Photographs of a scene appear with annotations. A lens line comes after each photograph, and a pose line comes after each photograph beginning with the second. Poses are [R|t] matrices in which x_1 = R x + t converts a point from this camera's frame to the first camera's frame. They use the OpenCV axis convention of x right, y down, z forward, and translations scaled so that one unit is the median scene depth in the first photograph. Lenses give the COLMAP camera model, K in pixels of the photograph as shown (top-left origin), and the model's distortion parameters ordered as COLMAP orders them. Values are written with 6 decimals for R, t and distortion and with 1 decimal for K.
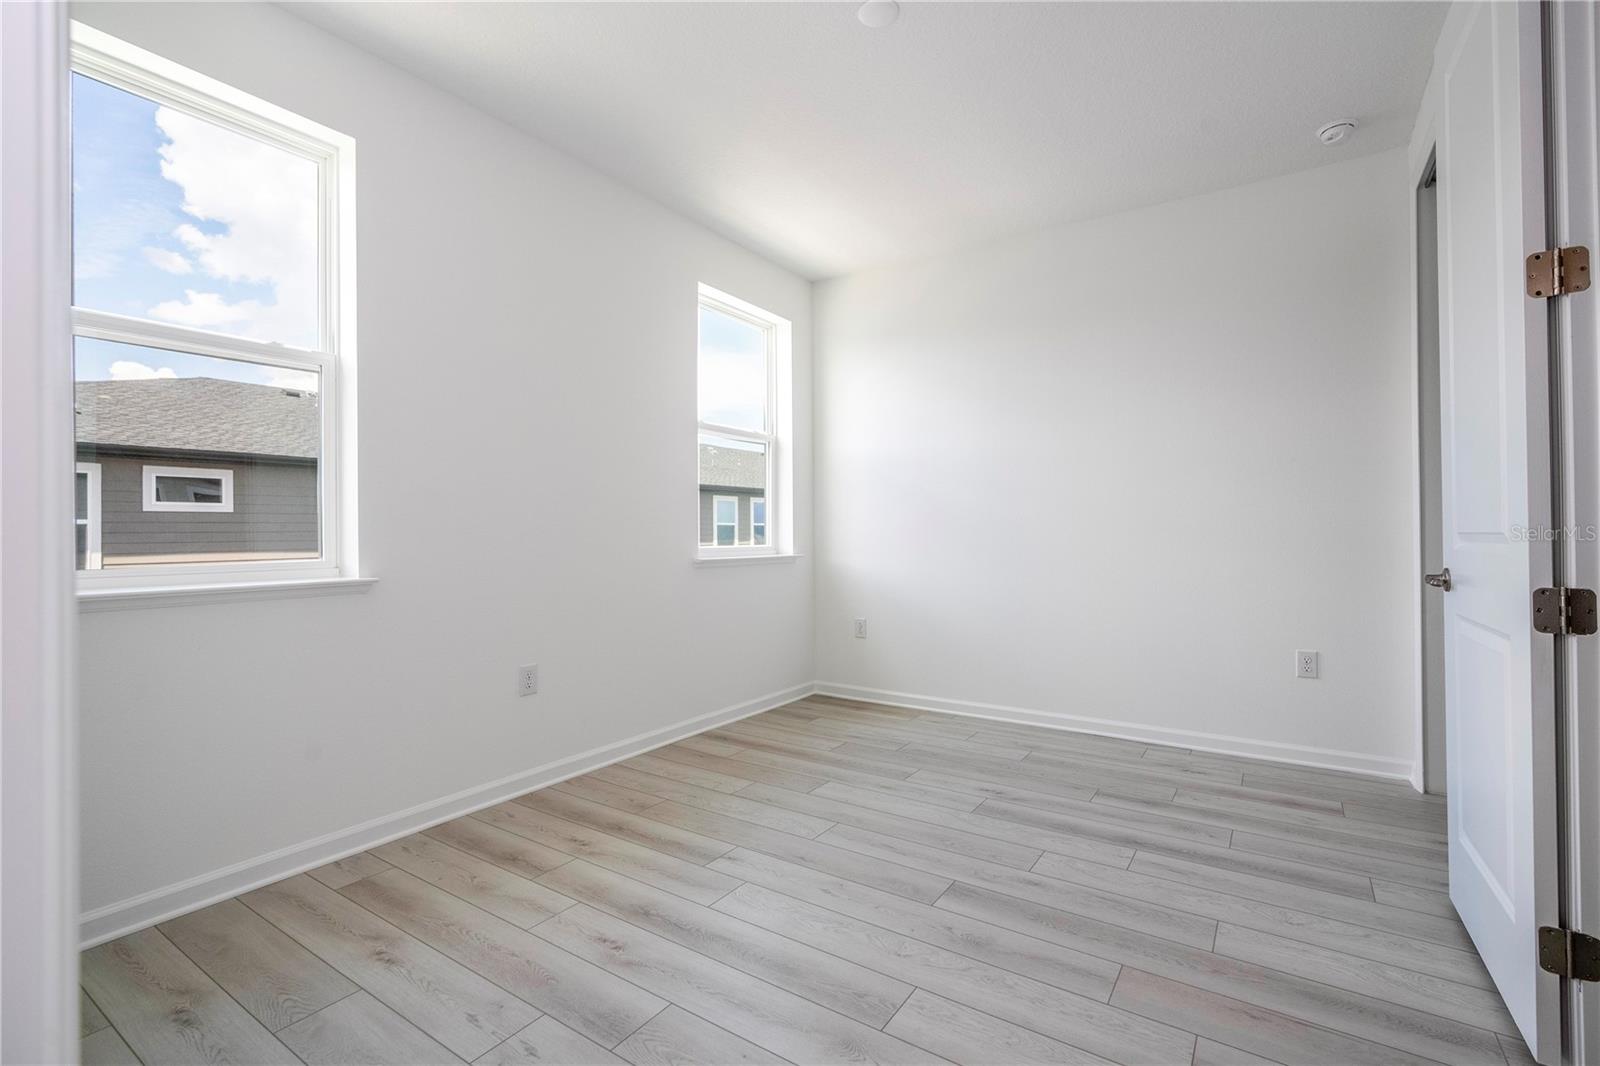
lens RADIAL K [[722.1, 0, 804.5], [0, 722.1, 525.8], [0, 0, 1]] dist [0.000909, 0.001332]
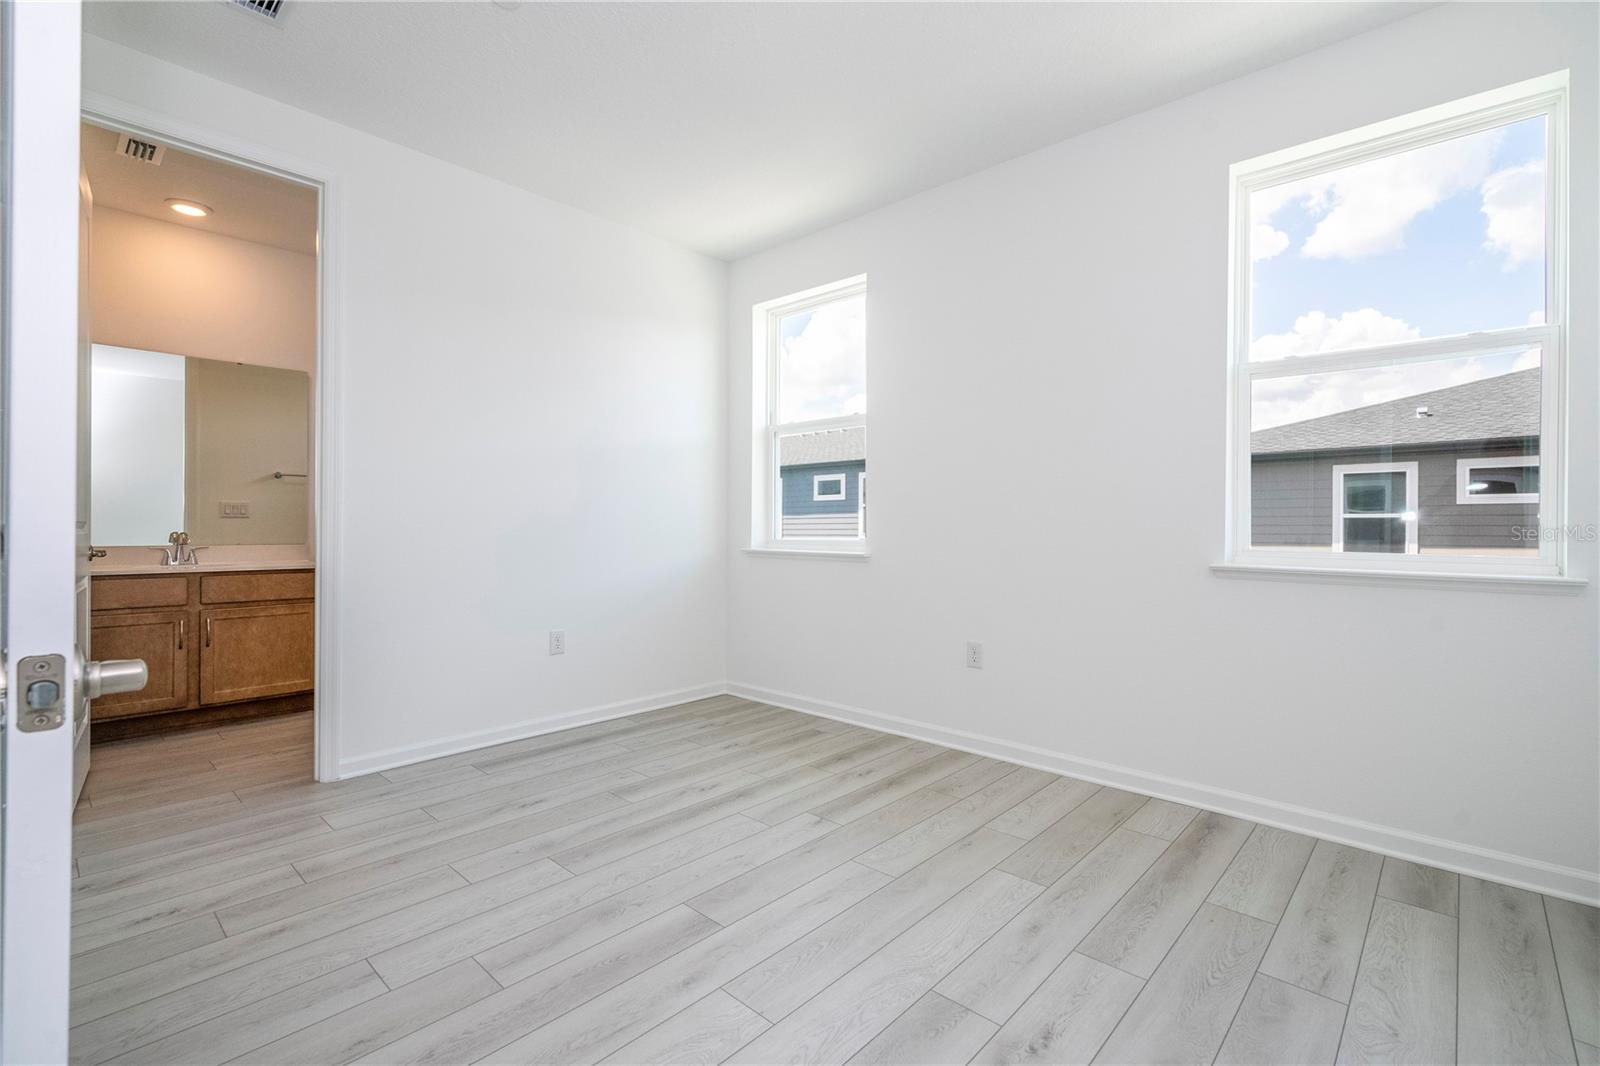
lens RADIAL K [[722.1, 0, 809.1], [0, 722.1, 527.9], [0, 0, 1]] dist [0.000909, 0.001332]
pose [[-0.153830, 0.006472, -0.988076, 0.939543], [0.004584, 0.999972, 0.005836, 0.009763], [0.988087, -0.003631, -0.153855, 1.113764]]
